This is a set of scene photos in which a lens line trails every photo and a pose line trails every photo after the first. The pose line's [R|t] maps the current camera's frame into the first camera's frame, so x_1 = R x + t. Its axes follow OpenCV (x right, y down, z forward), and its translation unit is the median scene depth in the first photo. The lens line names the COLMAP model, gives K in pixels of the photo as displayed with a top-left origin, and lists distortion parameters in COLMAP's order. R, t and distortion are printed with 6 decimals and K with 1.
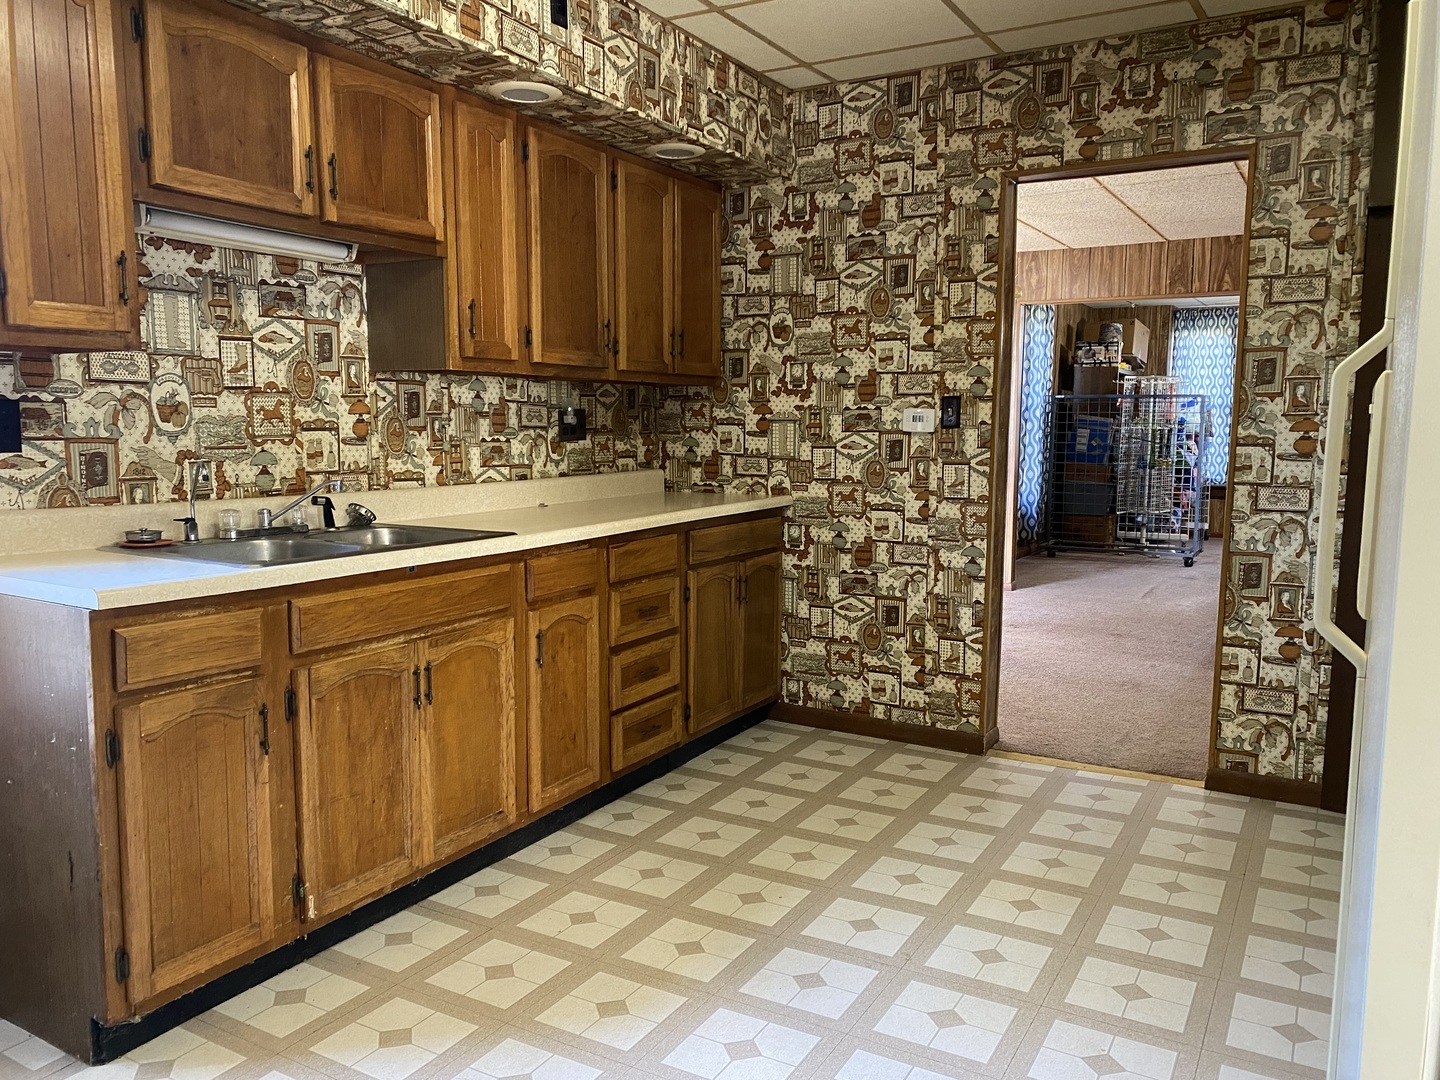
lens RADIAL K [[1089.1, 0, 719.0], [0, 1089.1, 537.2], [0, 0, 1]] dist [0.020241, -0.025798]
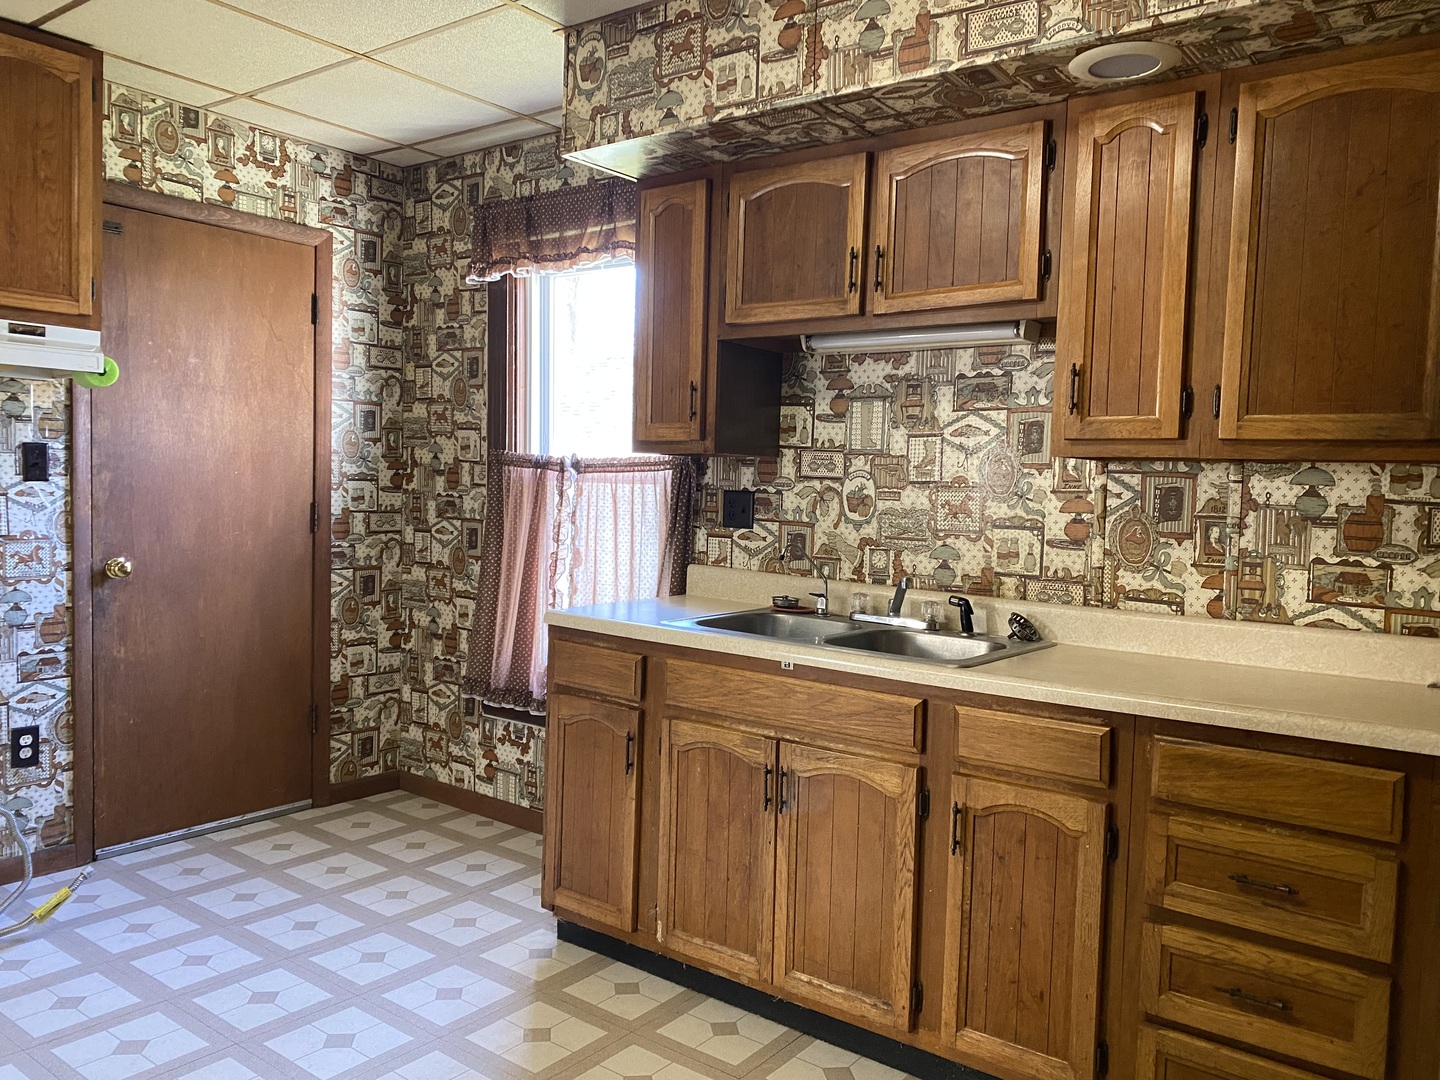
lens RADIAL K [[1089.1, 0, 715.7], [0, 1089.1, 531.6], [0, 0, 1]] dist [0.020241, -0.025798]
pose [[-0.126647, 0.025074, -0.991631, 0.505224], [-0.145689, 0.988369, 0.043598, -0.088740], [0.981191, 0.149991, -0.121521, 0.779837]]
